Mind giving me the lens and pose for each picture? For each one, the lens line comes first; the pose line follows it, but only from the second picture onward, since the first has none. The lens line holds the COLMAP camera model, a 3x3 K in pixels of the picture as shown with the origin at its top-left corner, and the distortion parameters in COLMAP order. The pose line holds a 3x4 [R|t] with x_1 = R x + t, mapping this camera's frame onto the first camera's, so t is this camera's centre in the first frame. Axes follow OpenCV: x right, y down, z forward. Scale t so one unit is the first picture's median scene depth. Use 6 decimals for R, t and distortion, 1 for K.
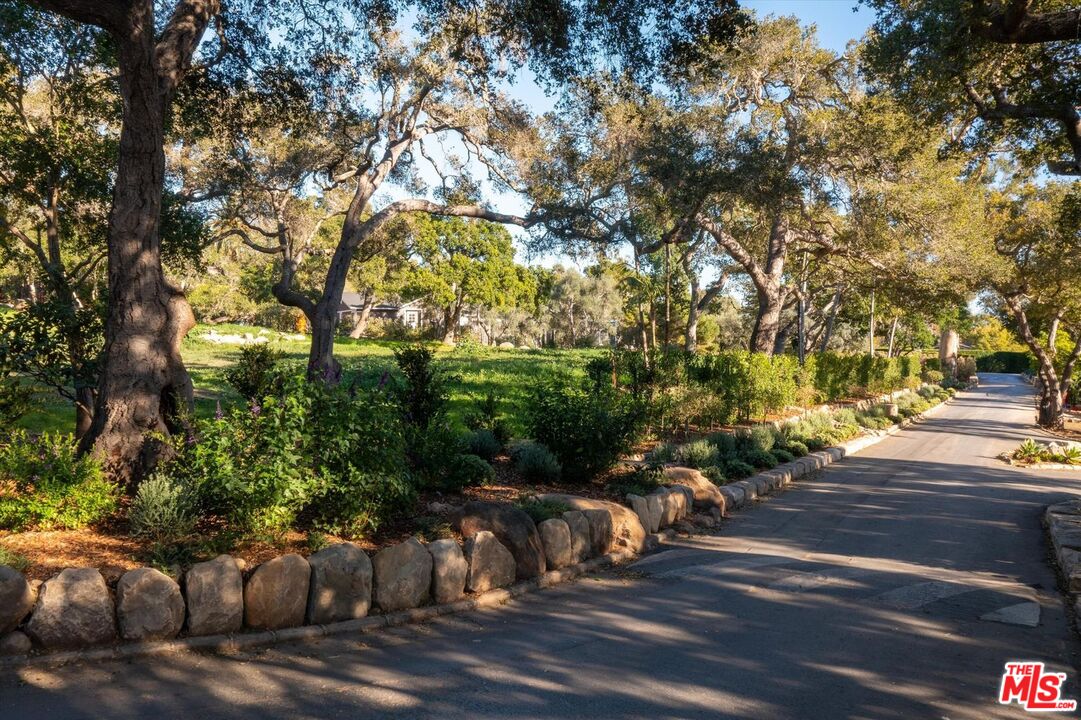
lens RADIAL K [[892.4, 0, 542.8], [0, 892.4, 363.3], [0, 0, 1]] dist [0.007158, 0.010663]
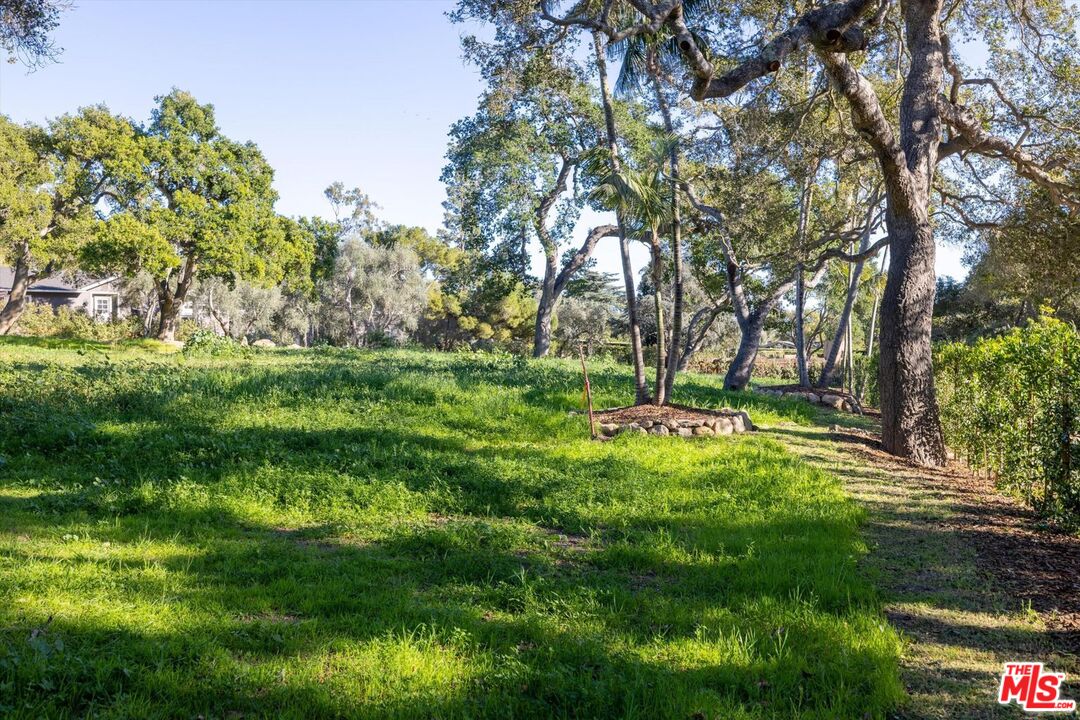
lens RADIAL K [[1038.5, 0, 540.0], [0, 1038.5, 355.7], [0, 0, 1]] dist [0.008085, 0.000000]
pose [[0.968676, -0.010497, 0.248105, -0.039610], [0.014213, 0.999812, -0.013192, 0.000193], [-0.247920, 0.016305, 0.968643, 0.283524]]
